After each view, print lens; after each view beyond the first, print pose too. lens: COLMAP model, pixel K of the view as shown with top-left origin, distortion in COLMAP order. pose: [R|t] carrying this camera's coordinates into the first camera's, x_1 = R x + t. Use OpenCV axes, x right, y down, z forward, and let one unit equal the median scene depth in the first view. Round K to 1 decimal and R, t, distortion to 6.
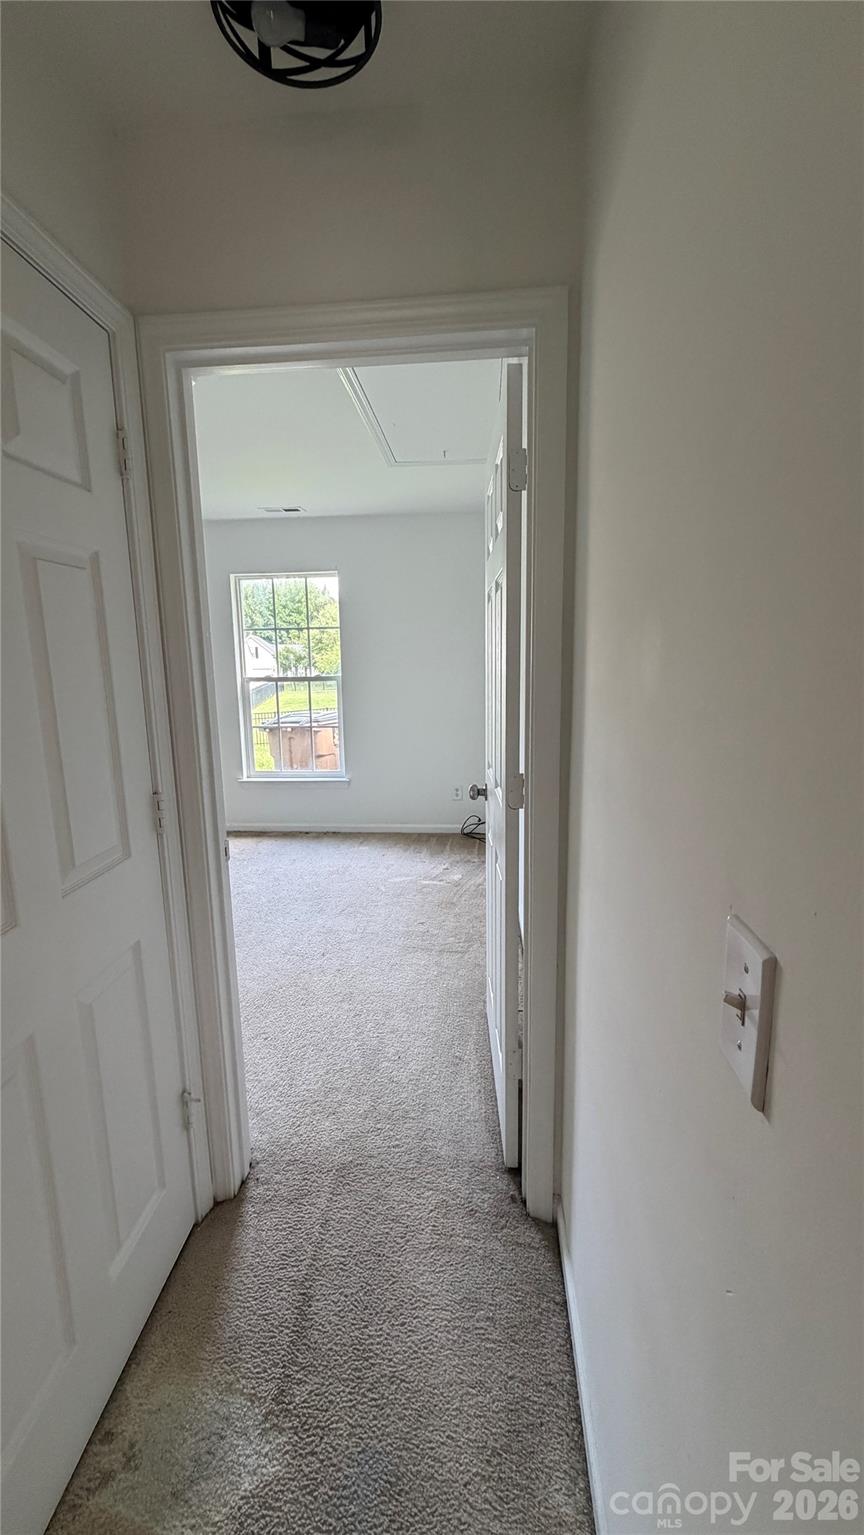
lens RADIAL K [[604.4, 0, 424.5], [0, 604.4, 771.5], [0, 0, 1]] dist [-0.001247, -0.000075]
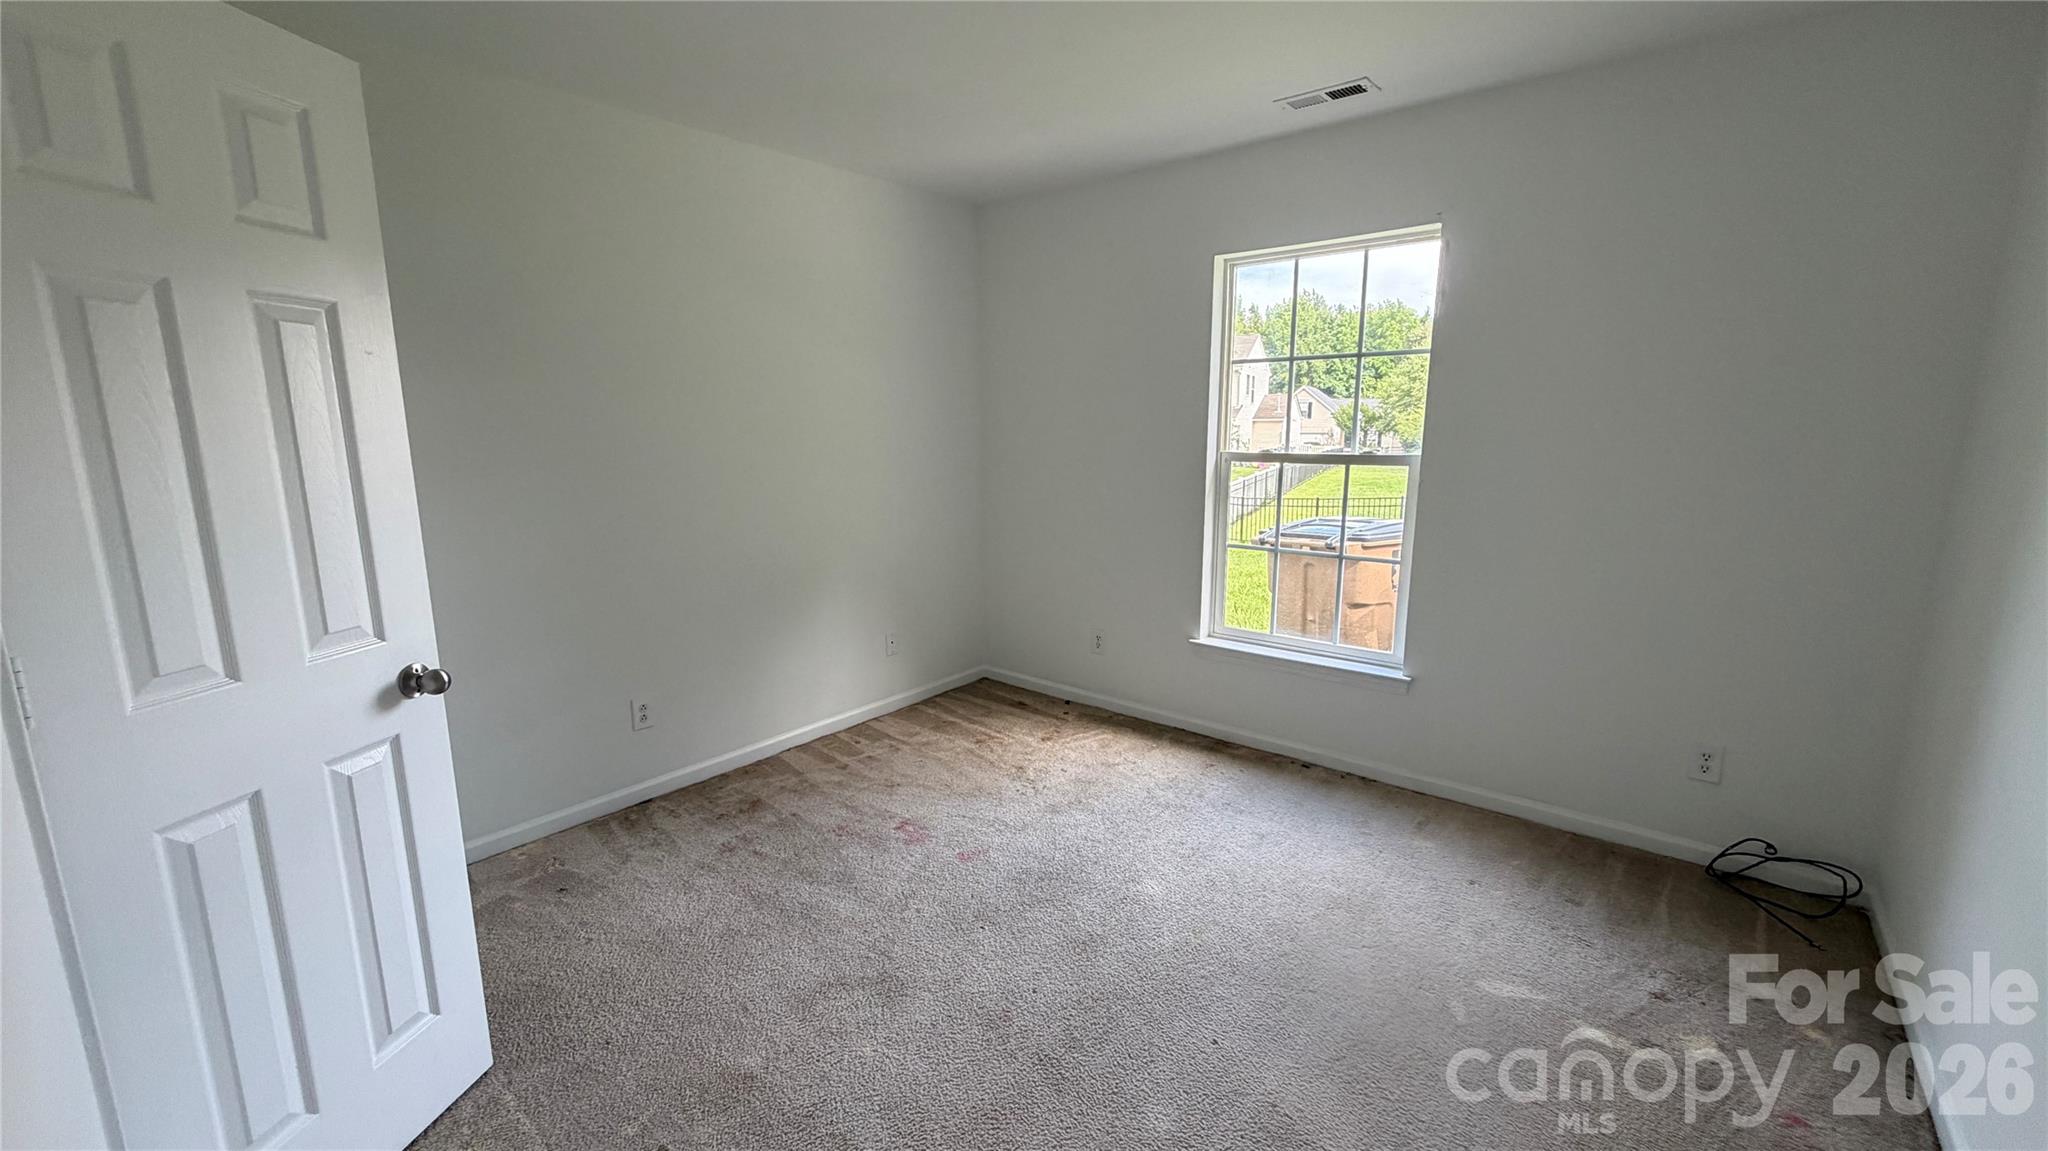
lens RADIAL K [[806.4, 0, 1026.6], [0, 806.4, 585.3], [0, 0, 1]] dist [-0.001247, -0.000075]
pose [[0.825545, 0.117139, -0.552045, -0.033718], [-0.106529, 0.992980, 0.051395, -0.056961], [0.554190, 0.016380, 0.832229, 0.311374]]
